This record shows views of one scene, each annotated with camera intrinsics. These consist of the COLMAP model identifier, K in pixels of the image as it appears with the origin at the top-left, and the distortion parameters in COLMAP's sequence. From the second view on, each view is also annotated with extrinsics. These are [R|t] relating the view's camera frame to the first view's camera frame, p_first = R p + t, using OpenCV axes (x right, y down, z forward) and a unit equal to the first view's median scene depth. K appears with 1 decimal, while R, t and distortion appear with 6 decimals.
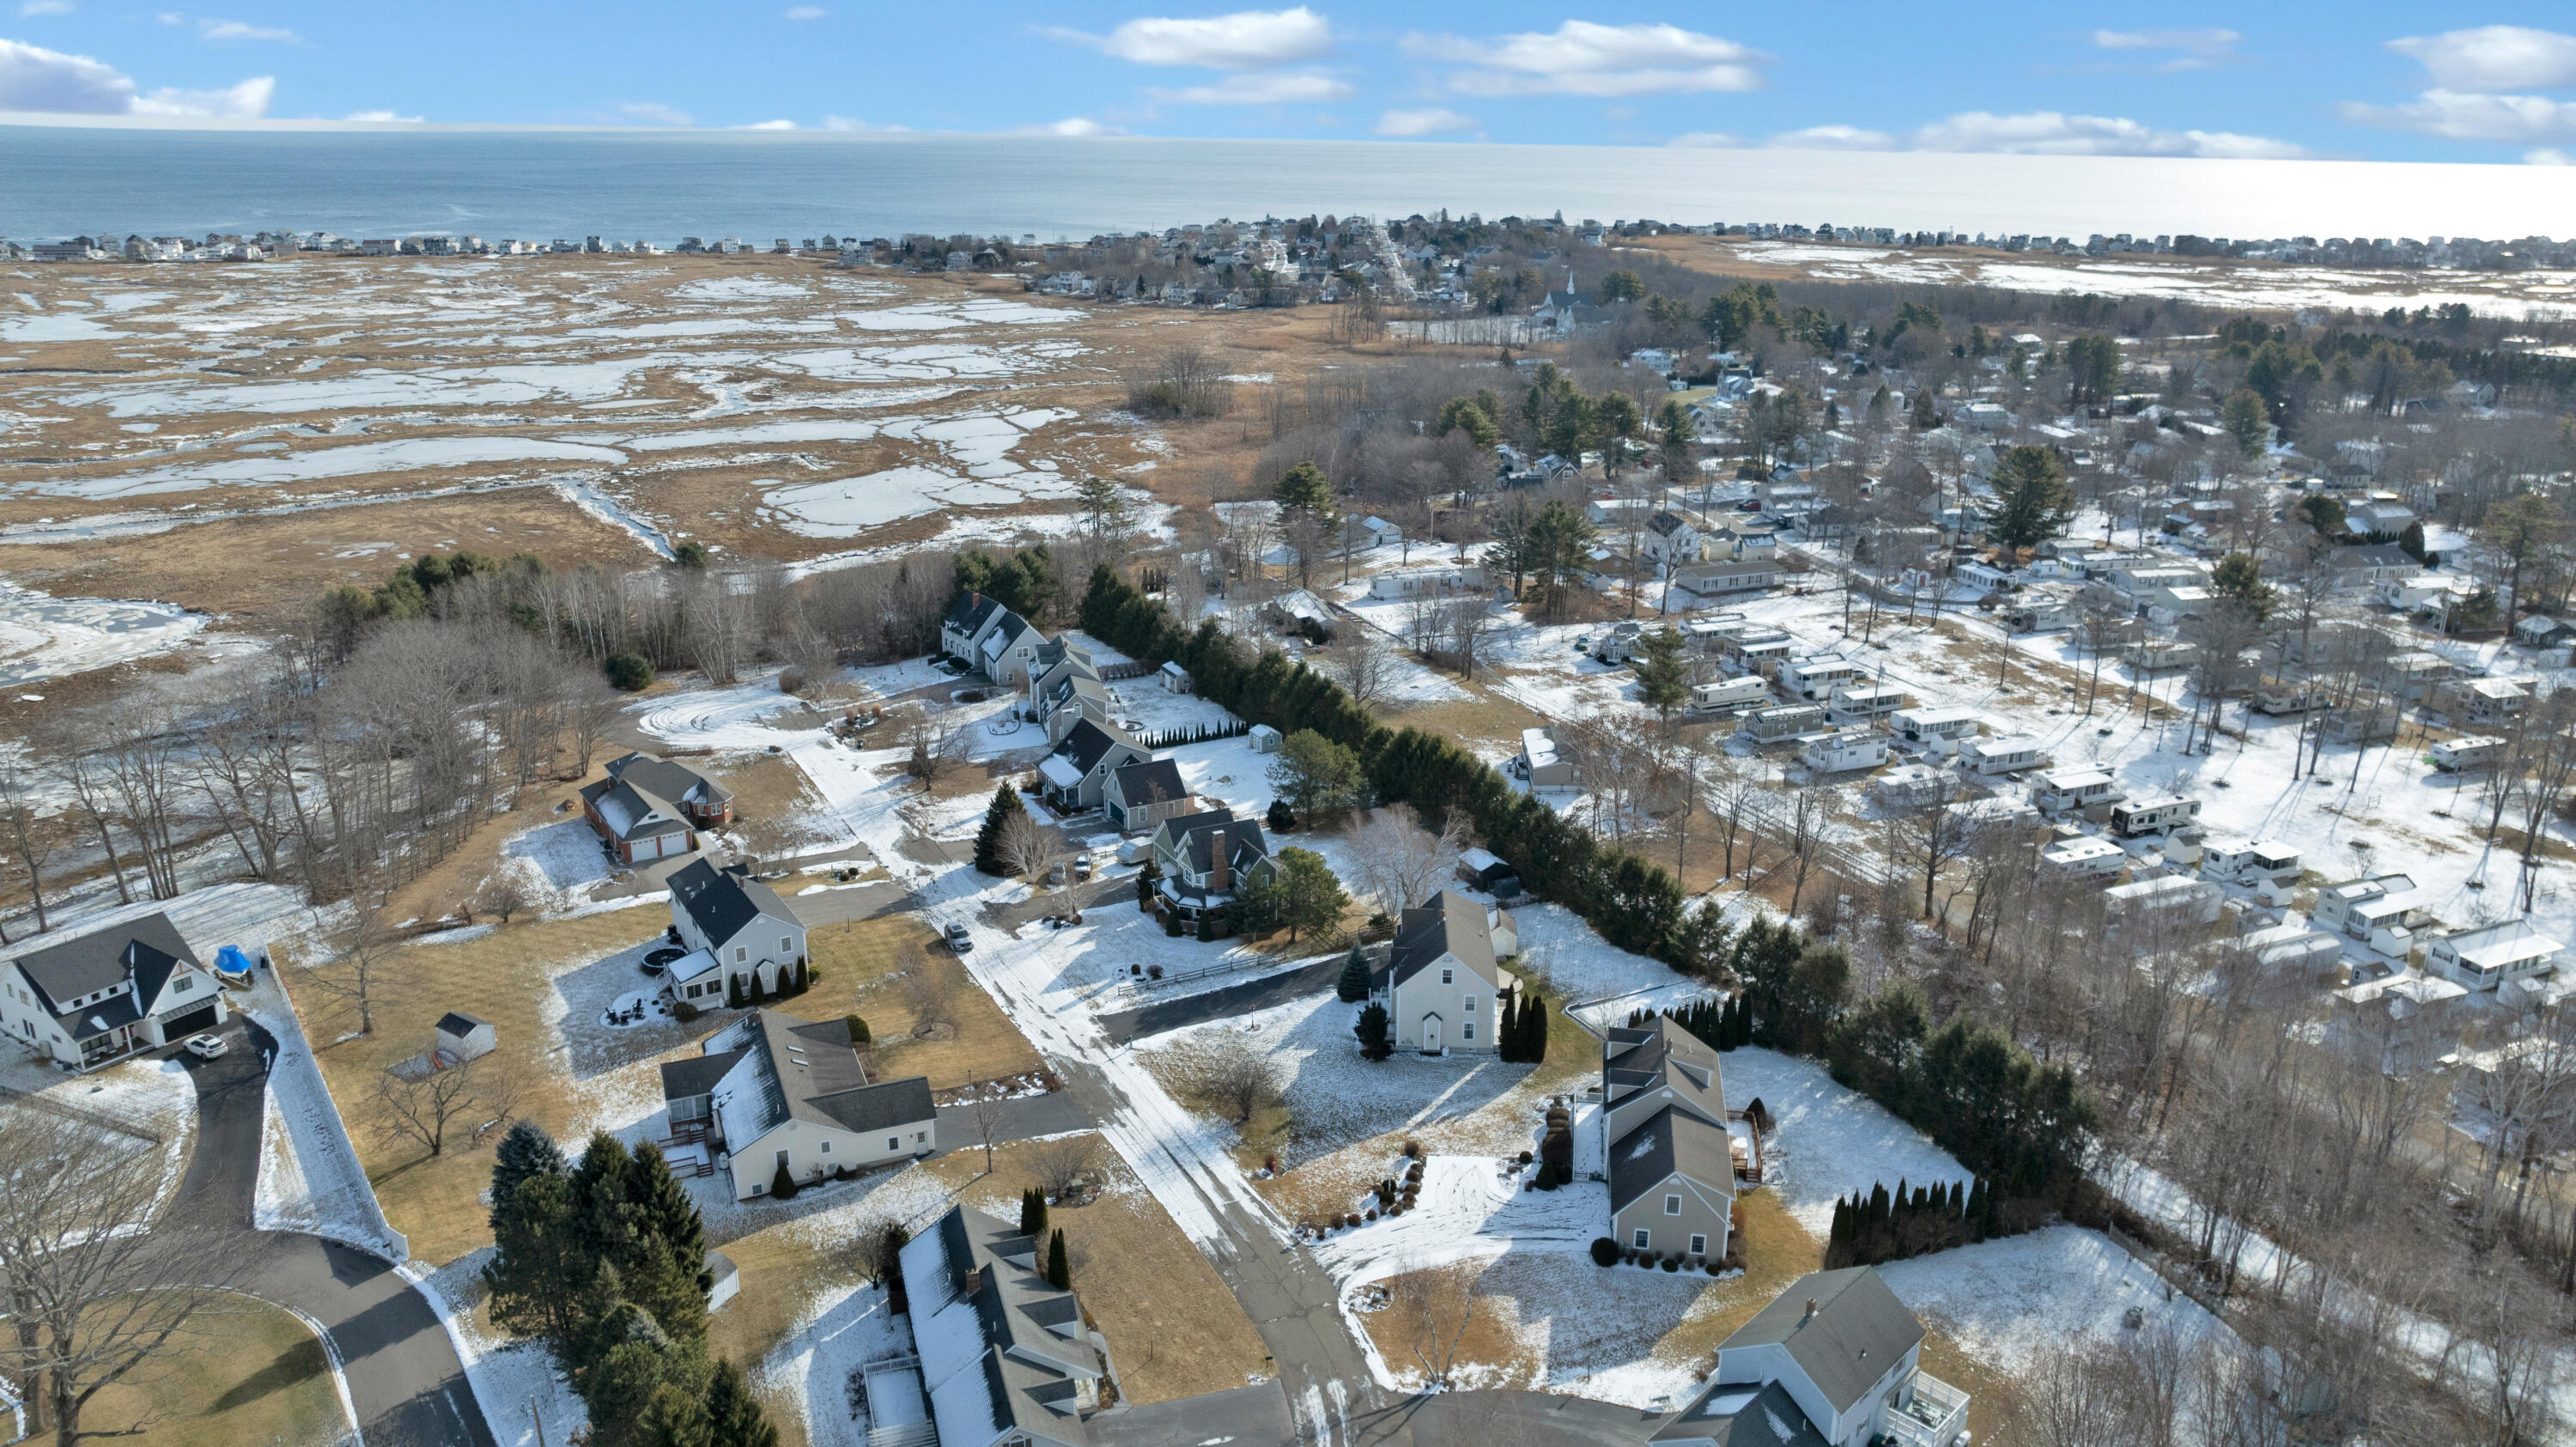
lens RADIAL K [[1800.7, 0, 1302.3], [0, 1800.7, 728.3], [0, 0, 1]] dist [-0.008053, -0.000858]
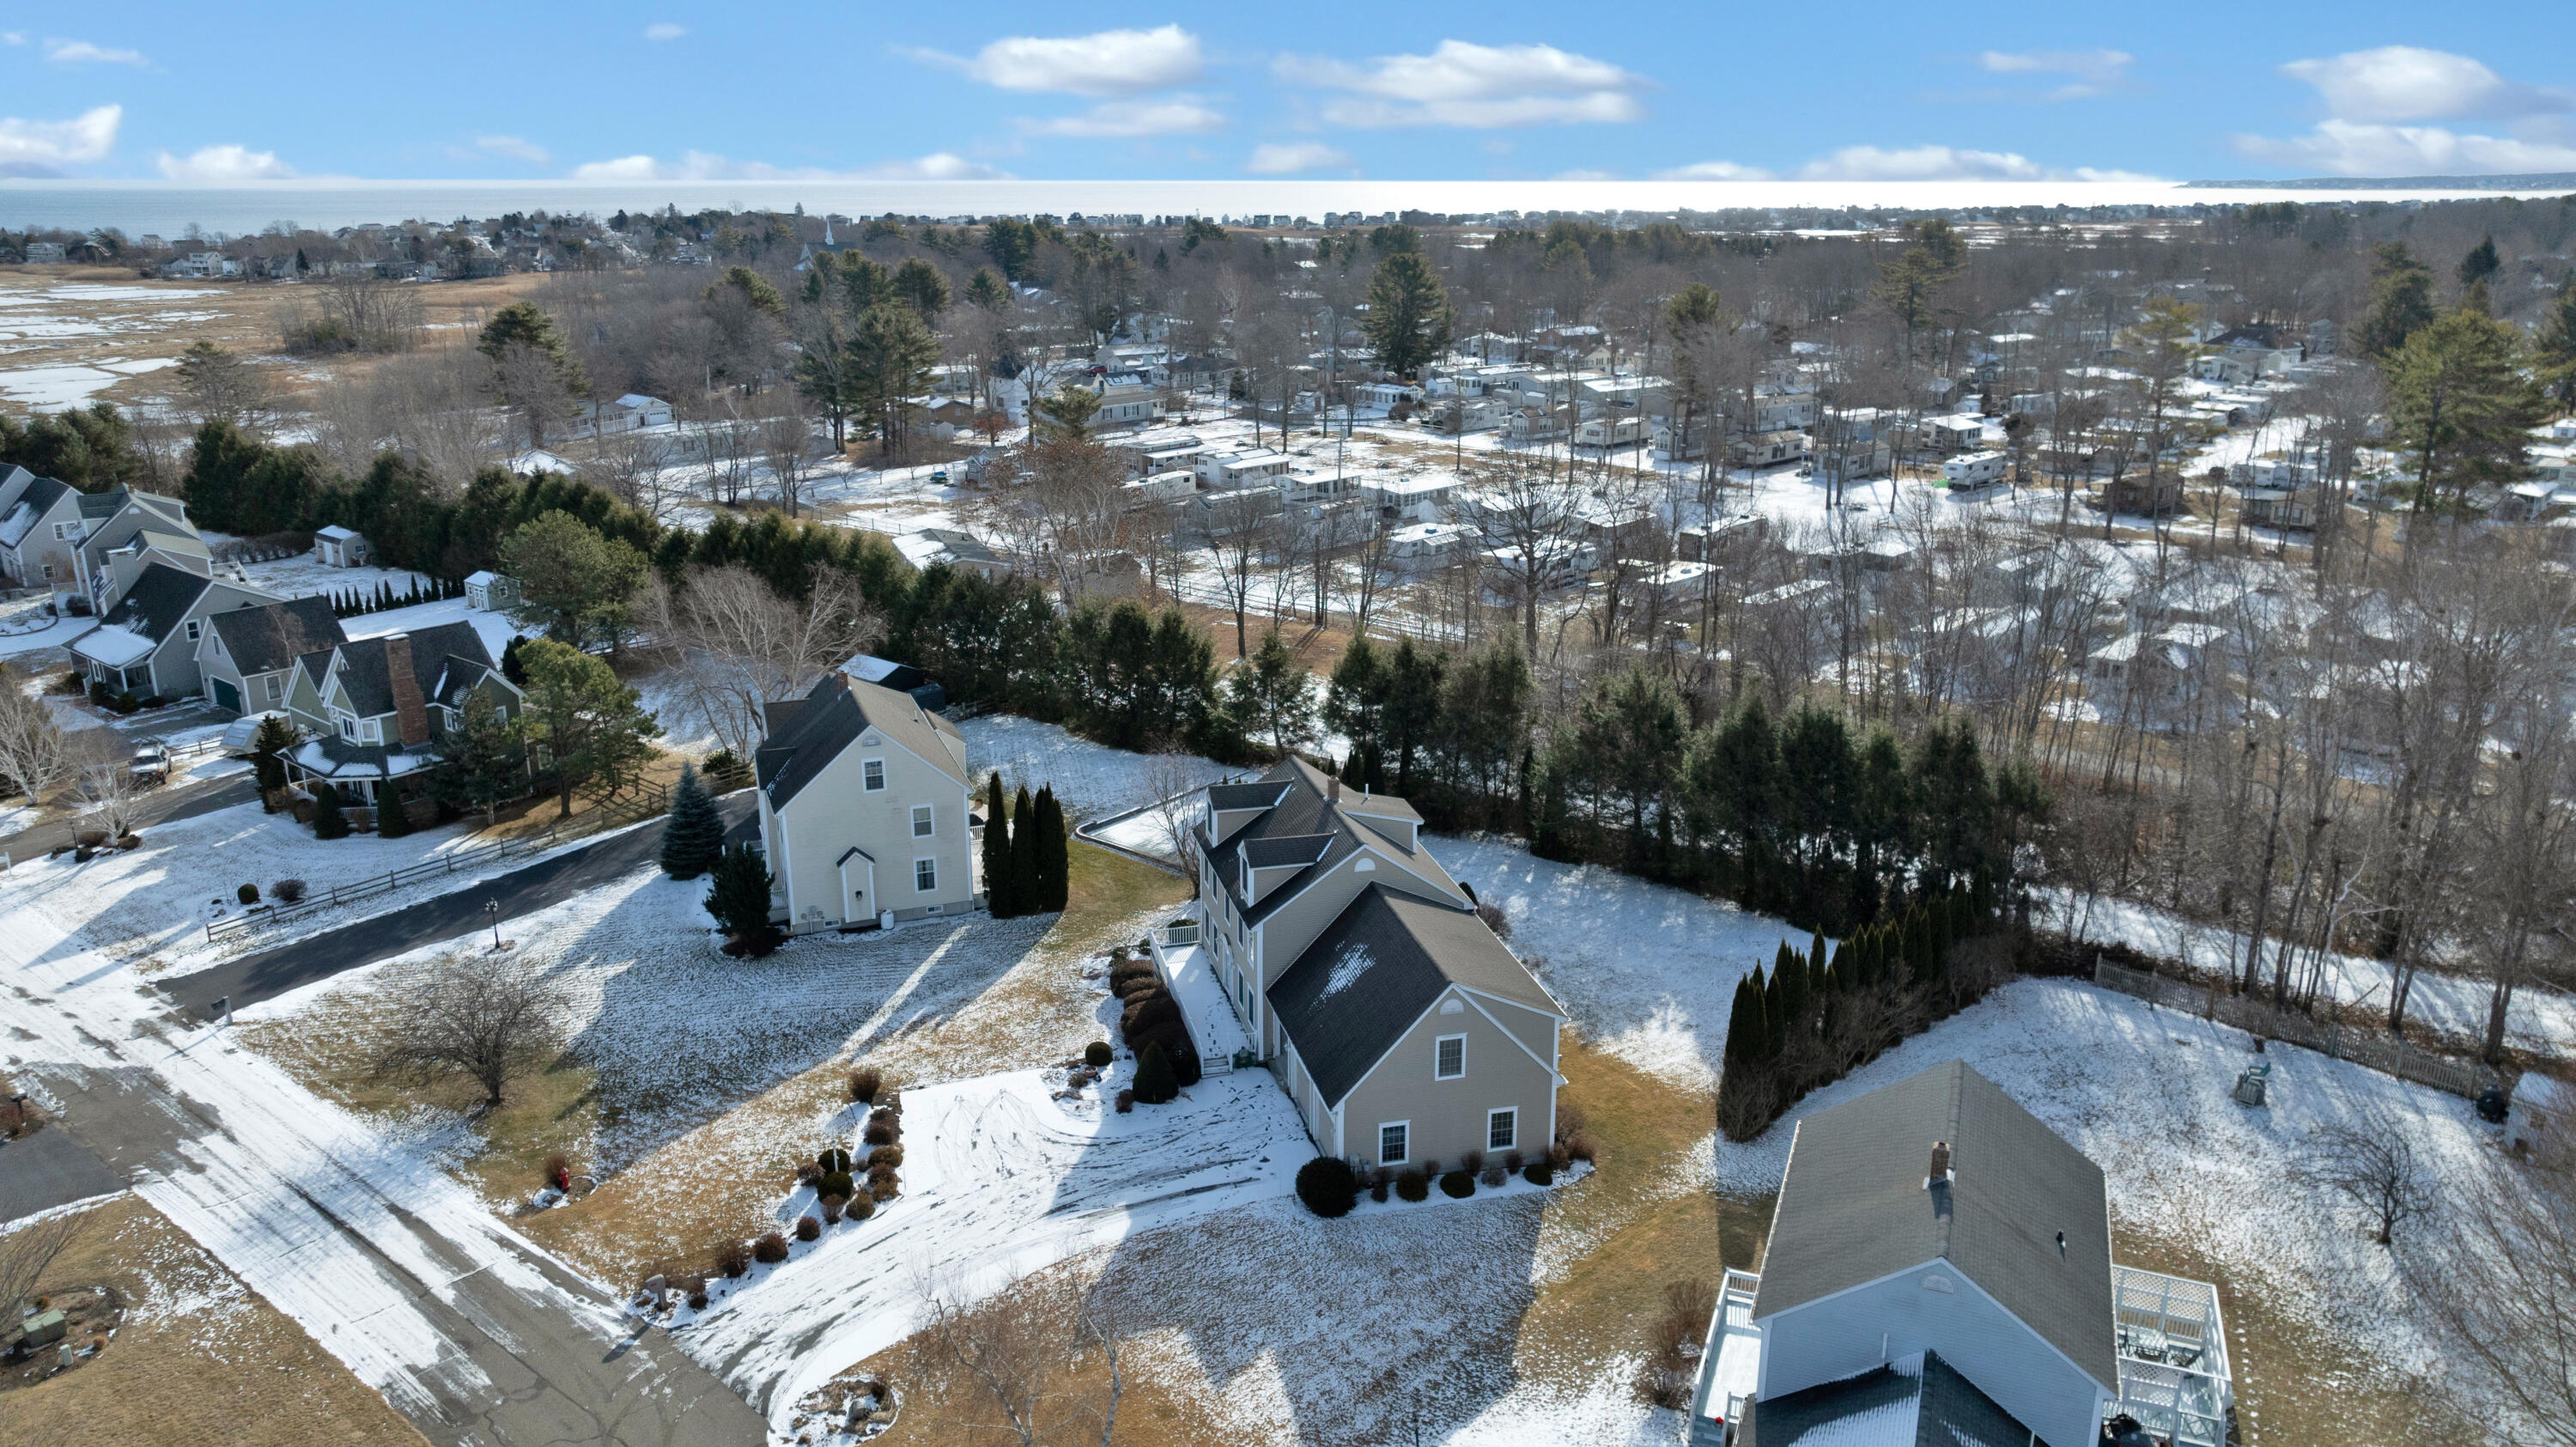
lens RADIAL K [[1817.3, 0, 1289.6], [0, 1817.3, 726.6], [0, 0, 1]] dist [-0.020190, 0.002471]
pose [[0.922689, -0.125483, 0.364554, 0.000201], [0.133617, 0.991029, 0.002935, 0.141065], [-0.361652, 0.046003, 0.931177, 0.464077]]
